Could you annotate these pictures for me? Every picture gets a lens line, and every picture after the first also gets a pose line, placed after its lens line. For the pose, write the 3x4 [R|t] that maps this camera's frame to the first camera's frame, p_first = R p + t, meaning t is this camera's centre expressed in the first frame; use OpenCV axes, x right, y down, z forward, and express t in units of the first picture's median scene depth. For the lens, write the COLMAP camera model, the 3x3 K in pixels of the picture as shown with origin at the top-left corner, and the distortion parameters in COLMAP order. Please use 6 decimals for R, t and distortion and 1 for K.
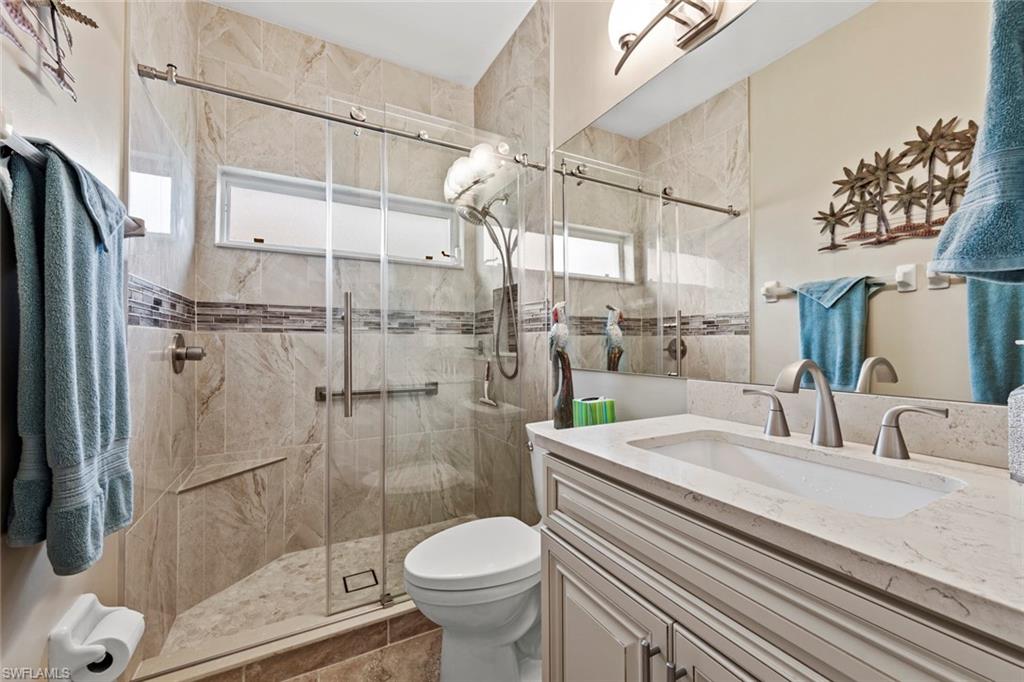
lens RADIAL K [[409.7, 0, 515.5], [0, 409.7, 339.6], [0, 0, 1]] dist [0.003422, 0.000052]
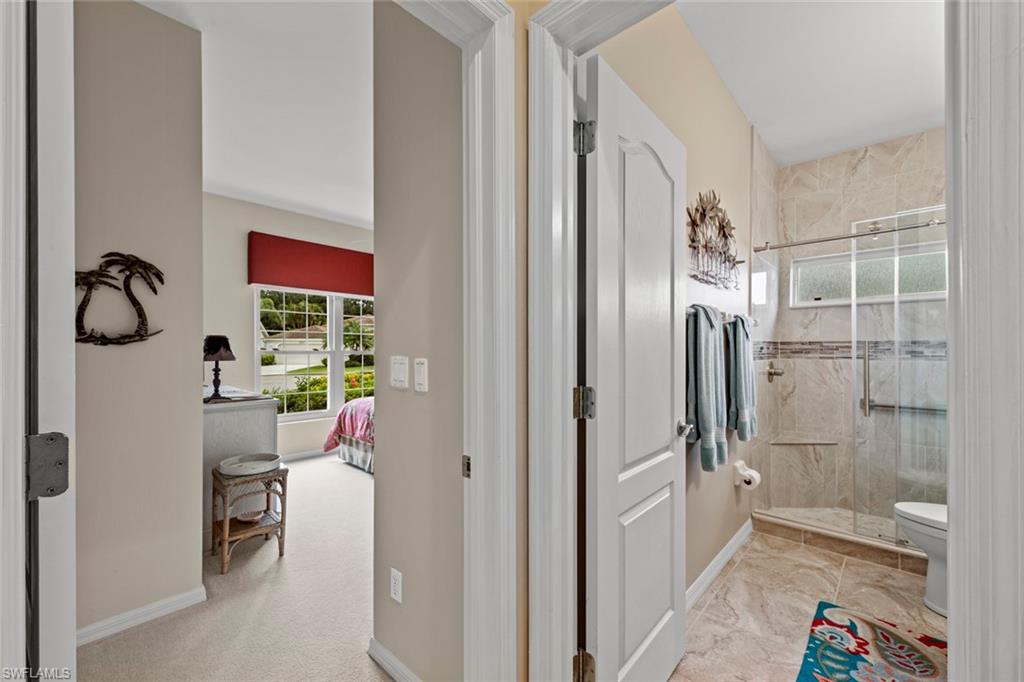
lens RADIAL K [[409.7, 0, 508.3], [0, 409.7, 349.8], [0, 0, 1]] dist [0.003422, 0.000052]
pose [[0.314308, -0.002737, -0.949317, 1.240760], [0.007085, 0.999975, -0.000537, -0.153880], [0.949295, -0.006557, 0.314320, -1.546440]]
